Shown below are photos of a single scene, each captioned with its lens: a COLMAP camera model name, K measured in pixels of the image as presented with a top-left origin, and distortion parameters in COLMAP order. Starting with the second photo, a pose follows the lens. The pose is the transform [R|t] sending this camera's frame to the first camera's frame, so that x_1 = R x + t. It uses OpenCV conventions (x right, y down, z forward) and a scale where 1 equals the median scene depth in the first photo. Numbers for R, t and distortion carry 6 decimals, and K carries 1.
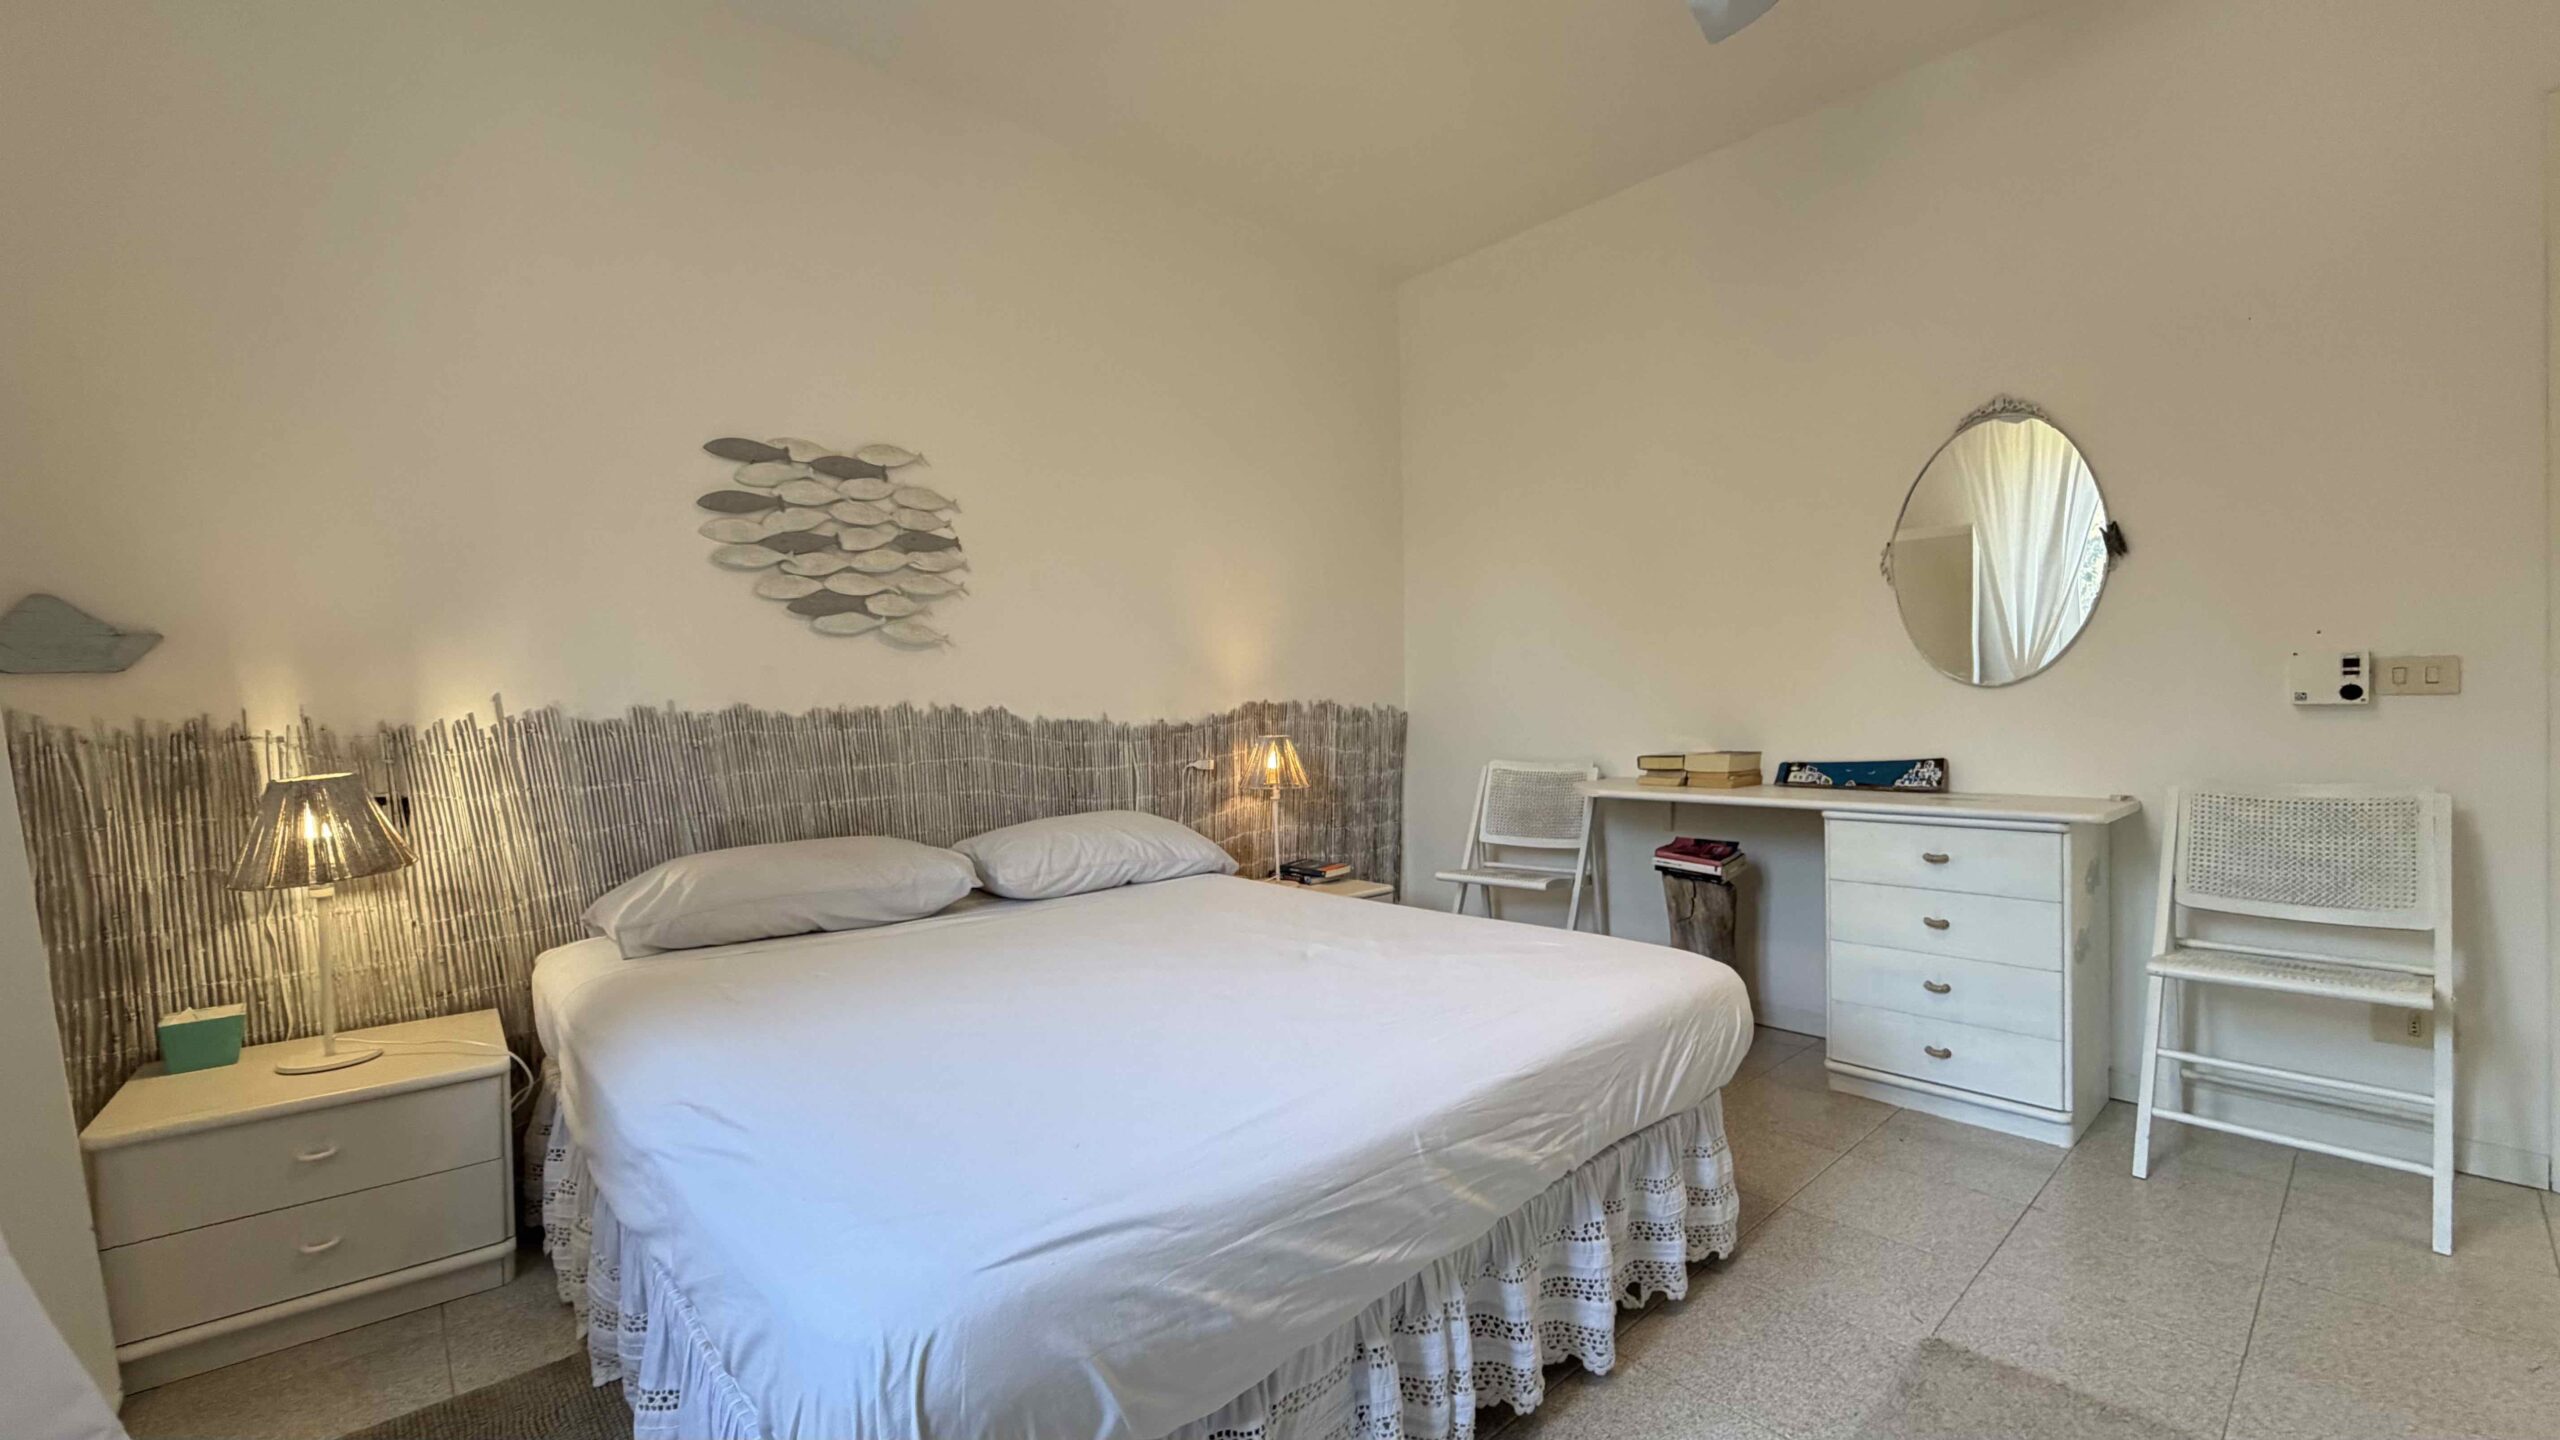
lens RADIAL K [[1016.8, 0, 1276.7], [0, 1016.8, 724.6], [0, 0, 1]] dist [-0.000734, 0.000052]
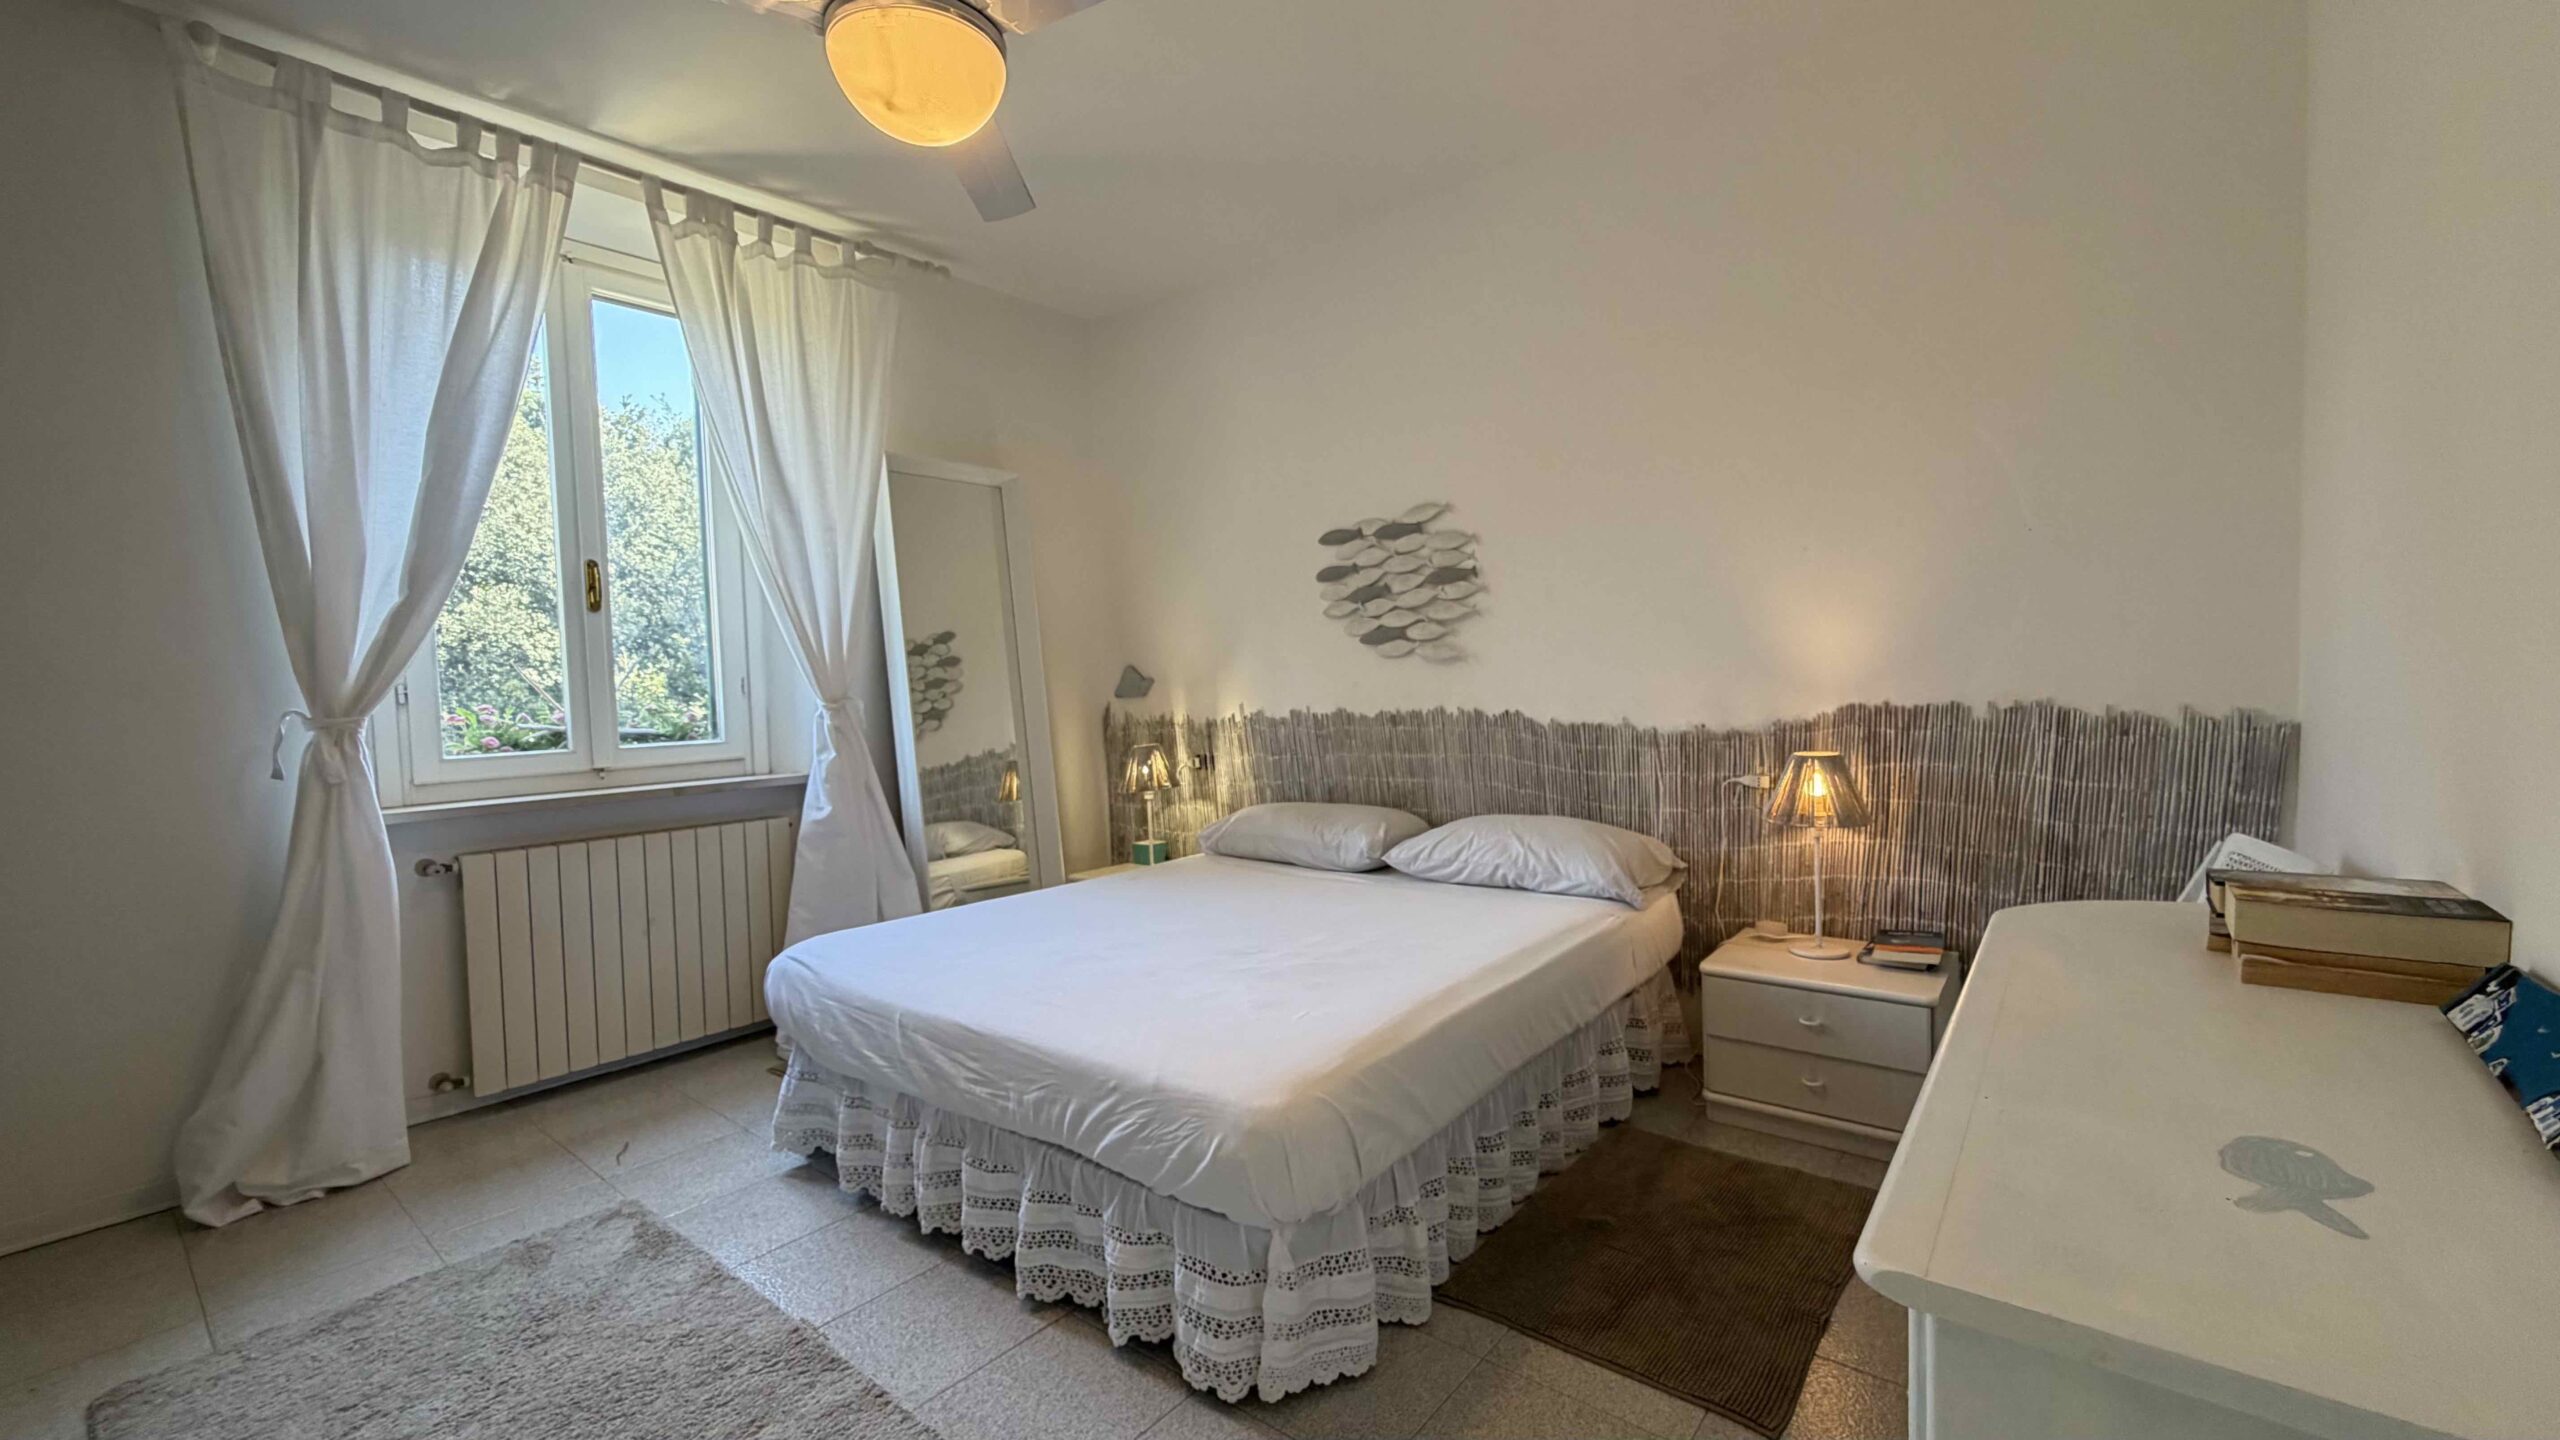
lens RADIAL K [[1016.8, 0, 1276.7], [0, 1016.8, 724.6], [0, 0, 1]] dist [-0.000734, 0.000052]
pose [[0.156894, 0.055319, -0.986065, 0.870966], [0.019629, 0.998058, 0.059115, -0.080278], [0.987420, -0.028630, 0.155503, 0.625323]]
